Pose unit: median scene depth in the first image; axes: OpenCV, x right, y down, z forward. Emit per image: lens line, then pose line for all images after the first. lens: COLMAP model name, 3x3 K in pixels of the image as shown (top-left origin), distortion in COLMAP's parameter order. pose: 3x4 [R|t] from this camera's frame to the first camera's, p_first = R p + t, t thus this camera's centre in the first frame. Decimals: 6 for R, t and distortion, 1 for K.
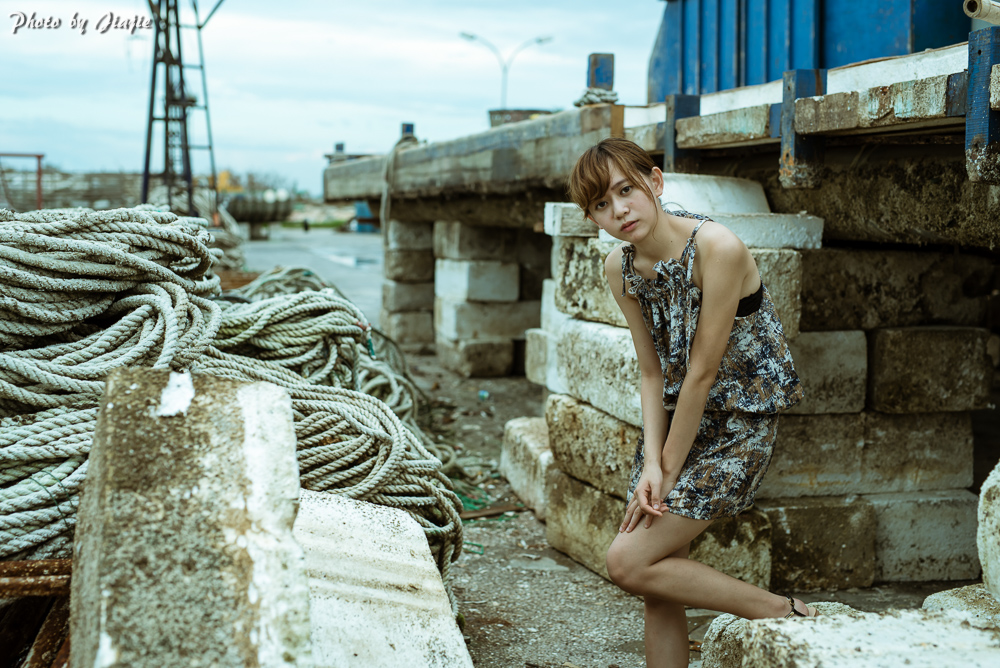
lens RADIAL K [[1402.1, 0, 500.0], [0, 1402.1, 334.0], [0, 0, 1]] dist [0.002183, 0.018037]
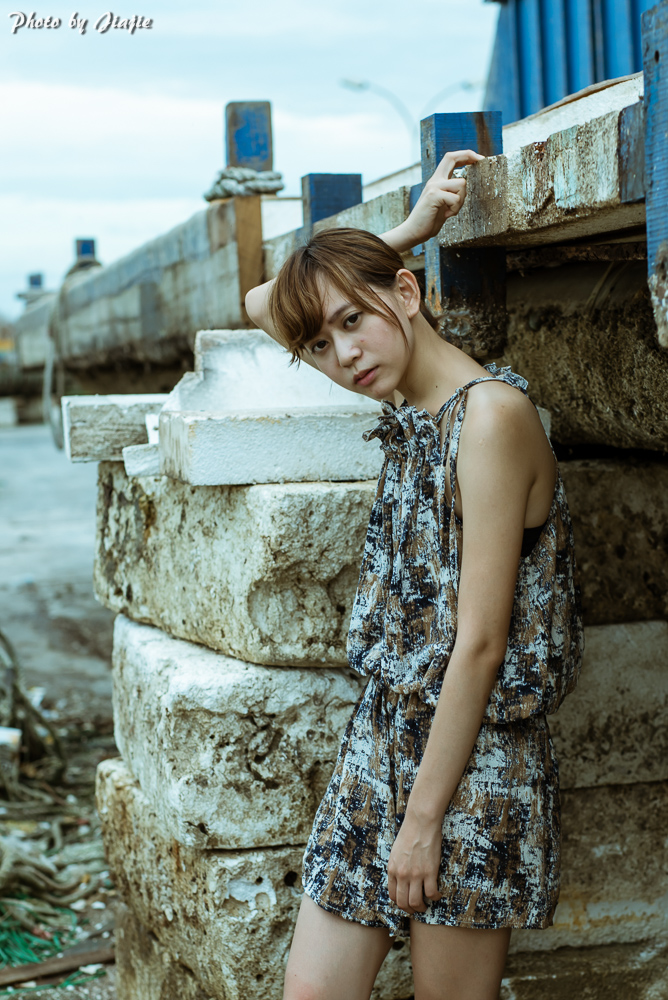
lens RADIAL K [[2166.1, 0, 386.7], [0, 2166.1, 600.2], [0, 0, 1]] dist [-0.016460, 0.264836]
pose [[0.998324, -0.045359, -0.035927, 0.186925], [0.046247, 0.998635, 0.024291, -0.033824], [0.034776, -0.025912, 0.999059, 0.210032]]
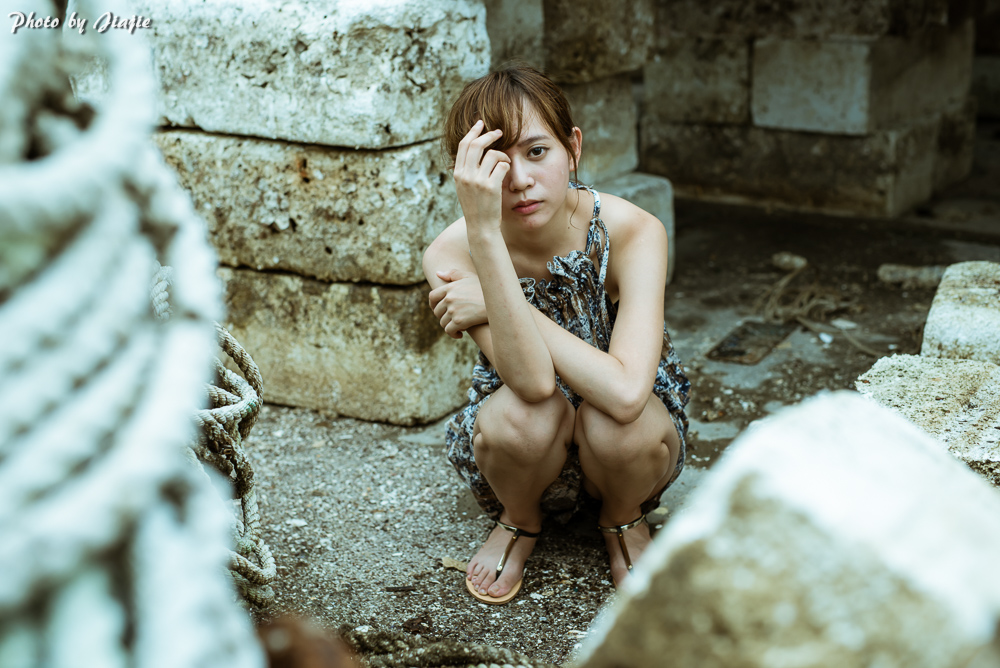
lens RADIAL K [[1402.1, 0, 500.0], [0, 1402.1, 334.0], [0, 0, 1]] dist [0.002183, 0.018037]
pose [[0.775128, -0.225251, 0.590287, -0.207404], [0.102630, 0.966769, 0.234148, 0.008610], [-0.623413, -0.120913, 0.772487, 0.452124]]
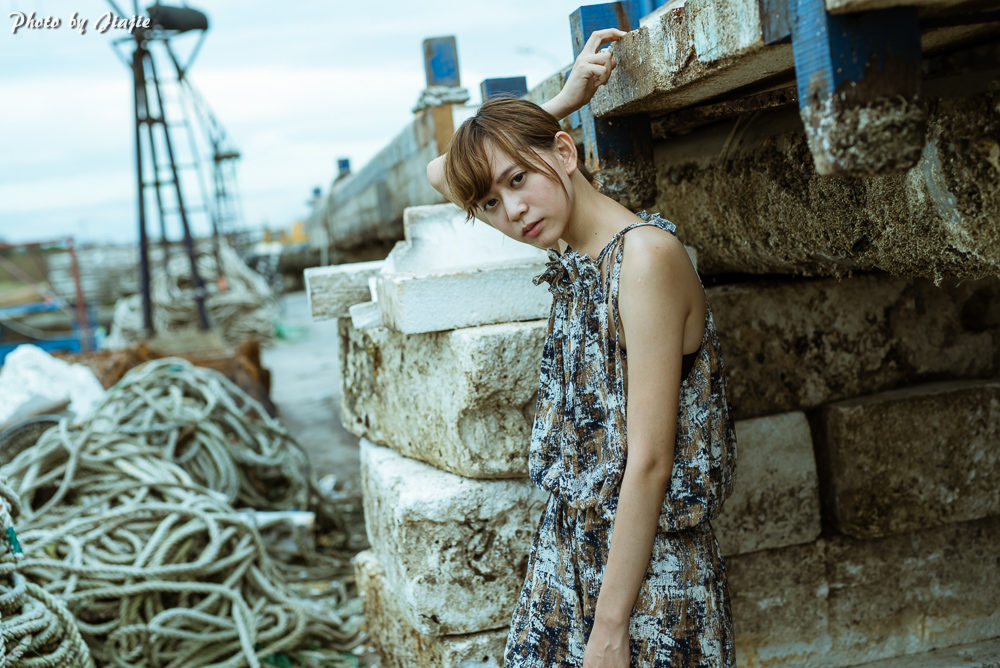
lens RADIAL K [[1402.1, 0, 500.0], [0, 1402.1, 334.0], [0, 0, 1]] dist [0.002183, 0.018037]
pose [[0.988509, -0.126575, -0.082639, 0.182612], [0.125662, 0.991941, -0.016185, -0.043404], [0.084022, 0.005615, 0.996448, 0.367821]]
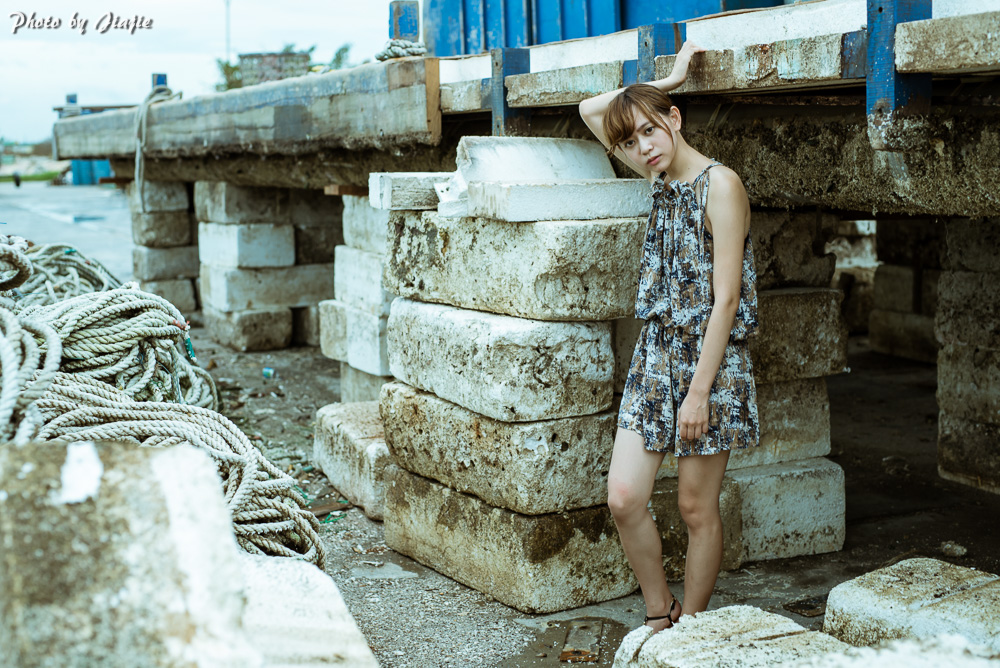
lens RADIAL K [[1473.5, 0, 488.9], [0, 1473.5, 334.0], [0, 0, 1]] dist [-0.004764, 0.041204]
pose [[0.983674, -0.055230, 0.171274, -0.062654], [0.048720, 0.997929, 0.041990, -0.027627], [-0.173238, -0.032960, 0.984328, 0.054057]]
